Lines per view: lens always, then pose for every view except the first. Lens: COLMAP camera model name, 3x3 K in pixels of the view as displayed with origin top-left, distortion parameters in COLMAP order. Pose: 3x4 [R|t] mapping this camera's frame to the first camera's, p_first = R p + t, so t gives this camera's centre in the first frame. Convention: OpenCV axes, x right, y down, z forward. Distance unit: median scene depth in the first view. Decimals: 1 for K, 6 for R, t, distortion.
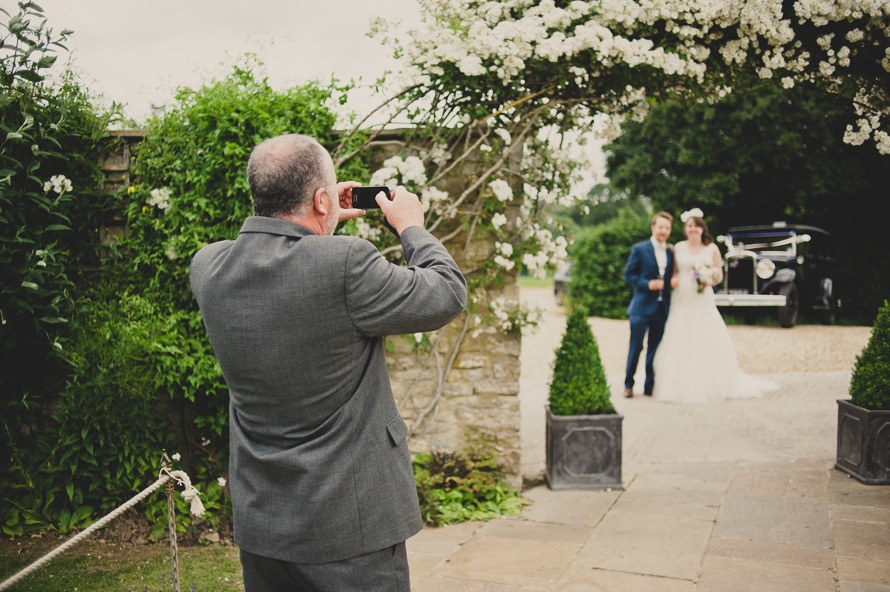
lens RADIAL K [[900.4, 0, 444.6], [0, 900.4, 298.0], [0, 0, 1]] dist [-0.047598, 0.000000]
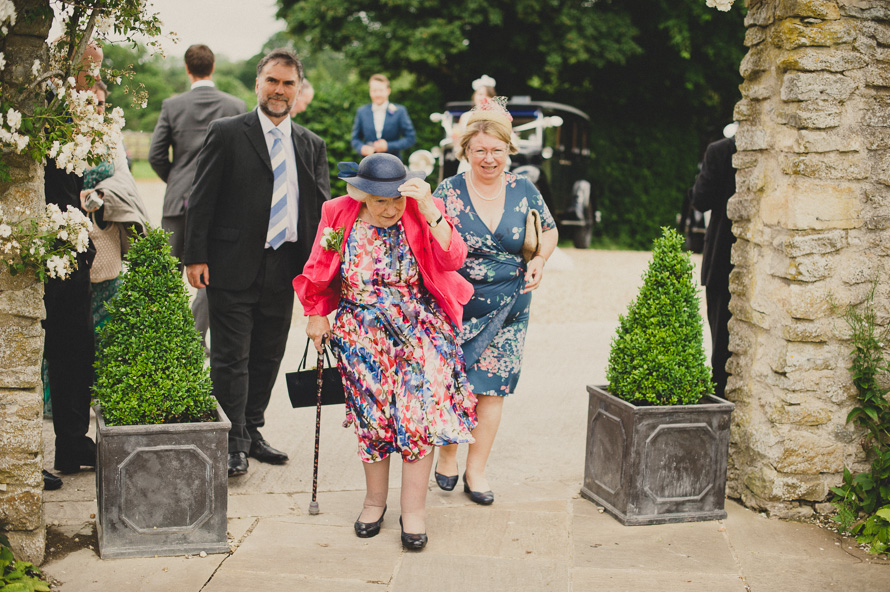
lens RADIAL K [[1275.4, 0, 446.2], [0, 1275.4, 296.4], [0, 0, 1]] dist [-0.155398, 0.000000]
pose [[0.955955, 0.003163, 0.293495, 0.094056], [-0.026485, 0.996792, 0.075525, -0.011023], [-0.292315, -0.079972, 0.952972, 0.208083]]
